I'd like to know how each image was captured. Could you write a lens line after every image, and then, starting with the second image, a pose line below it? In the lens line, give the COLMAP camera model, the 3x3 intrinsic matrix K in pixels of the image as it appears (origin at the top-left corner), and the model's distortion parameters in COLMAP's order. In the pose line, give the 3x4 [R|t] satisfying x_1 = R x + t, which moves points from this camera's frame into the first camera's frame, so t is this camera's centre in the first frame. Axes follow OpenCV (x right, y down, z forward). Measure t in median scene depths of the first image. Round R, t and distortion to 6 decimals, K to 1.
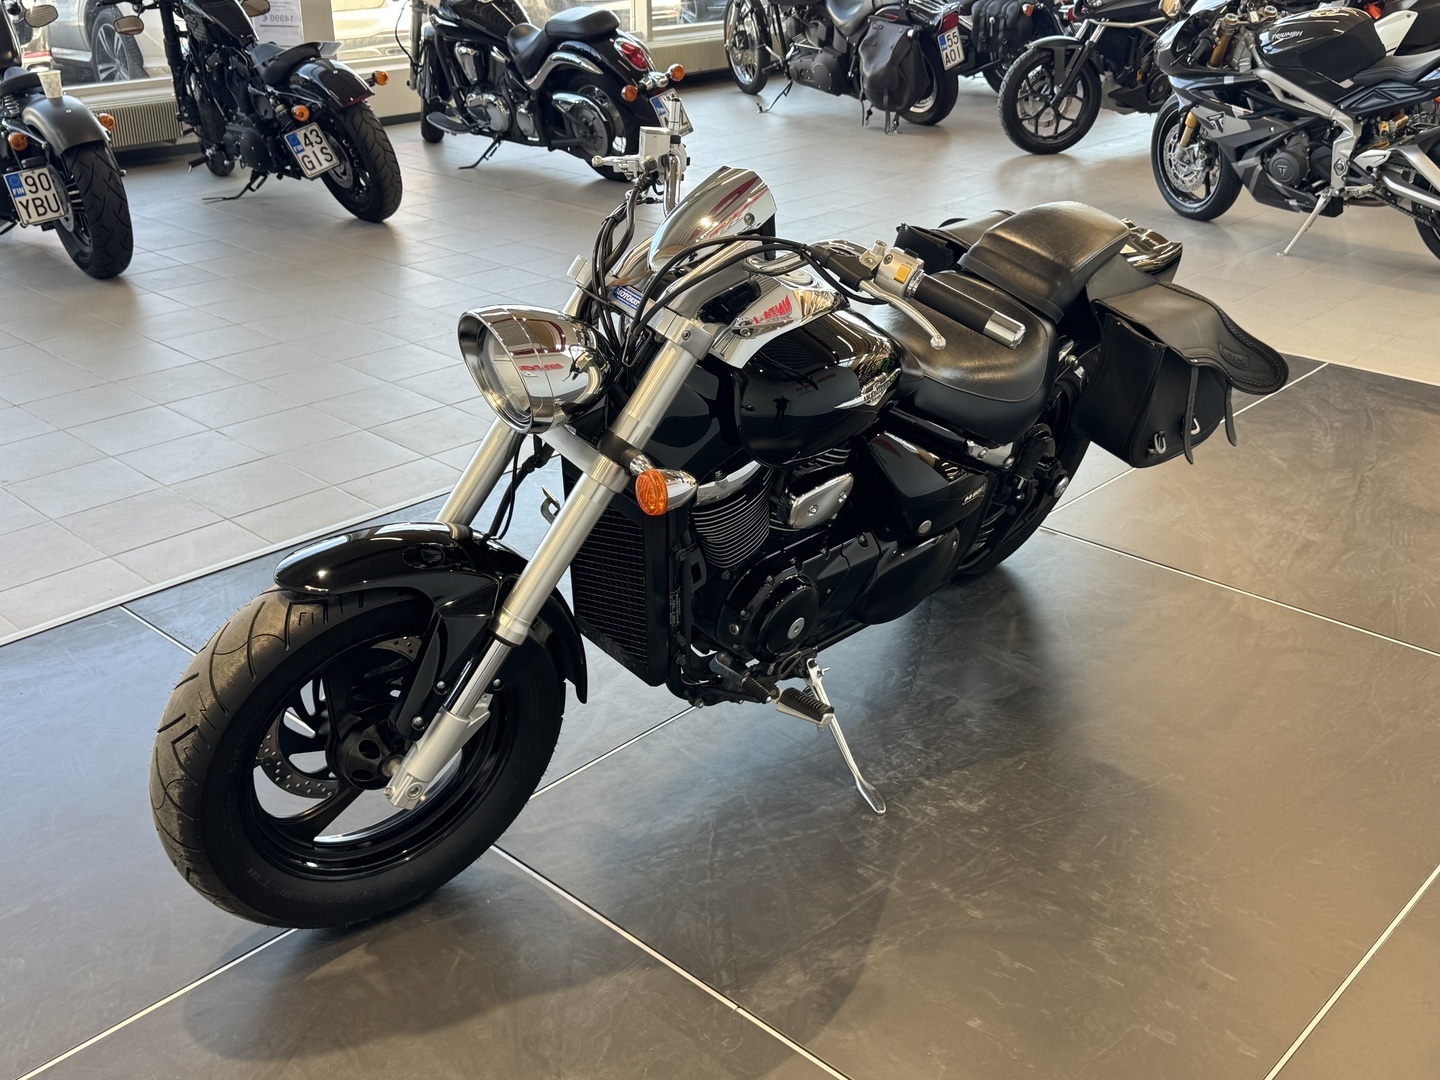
lens RADIAL K [[1499.3, 0, 719.5], [0, 1499.3, 540.0], [0, 0, 1]] dist [0.004762, 0.000000]
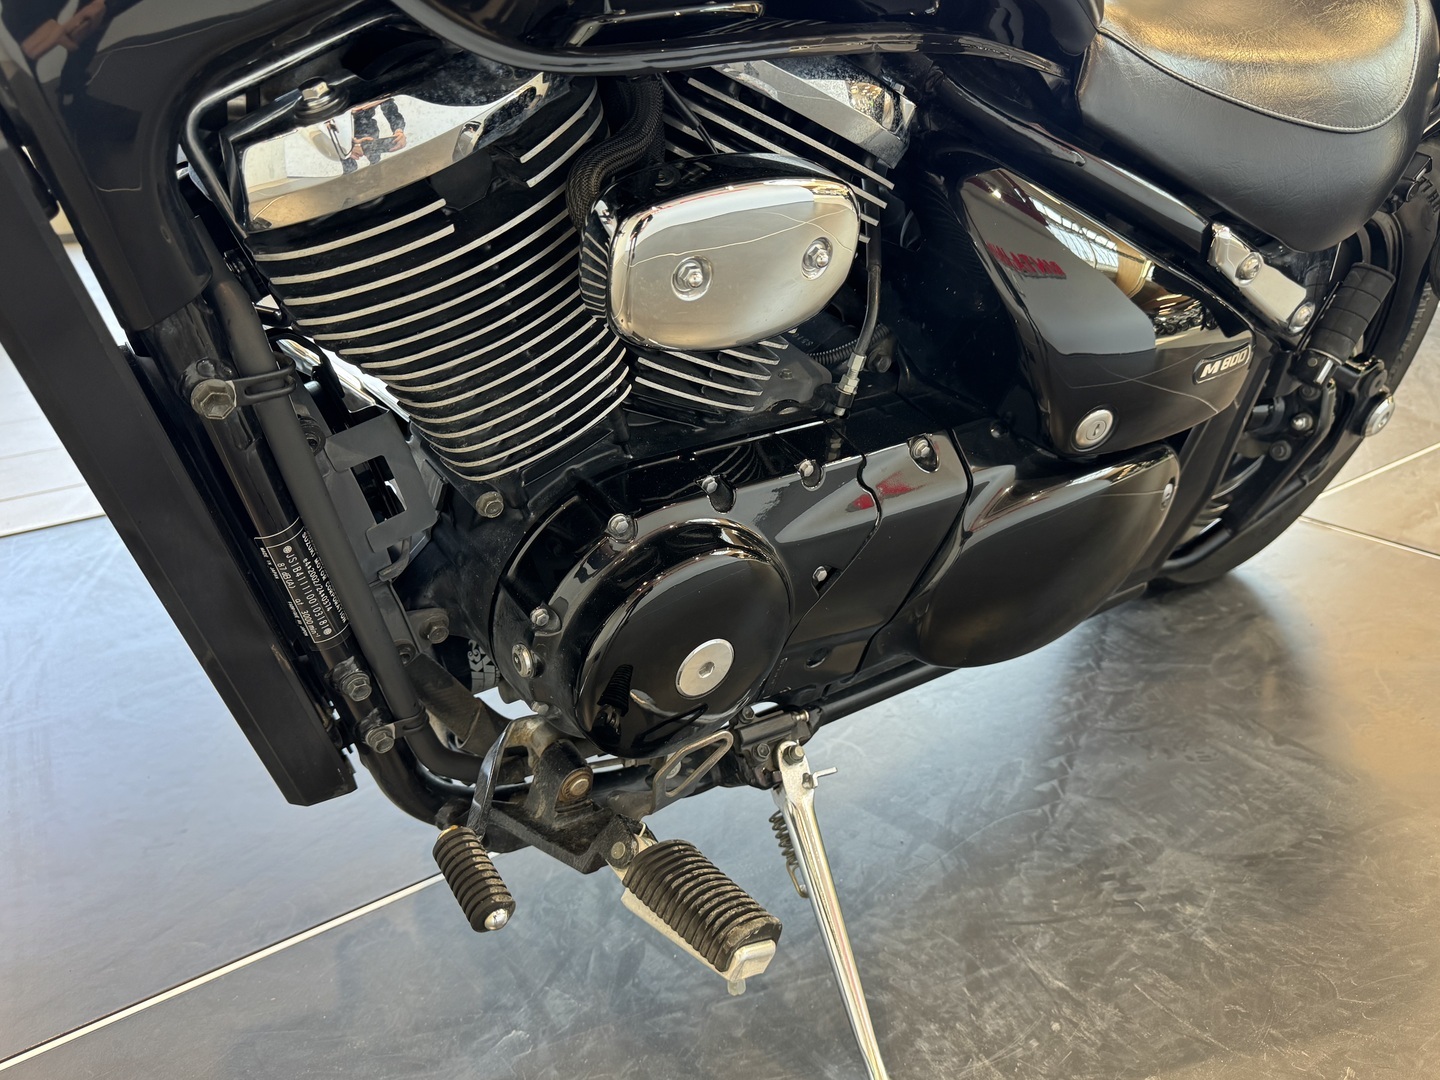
lens RADIAL K [[1066.2, 0, 724.4], [0, 1066.2, 504.9], [0, 0, 1]] dist [-0.004594, -0.007933]
pose [[0.976951, 0.040382, -0.209610, 0.093282], [-0.053978, 0.996765, -0.059551, 0.029923], [0.206527, 0.069493, 0.975970, 0.648113]]
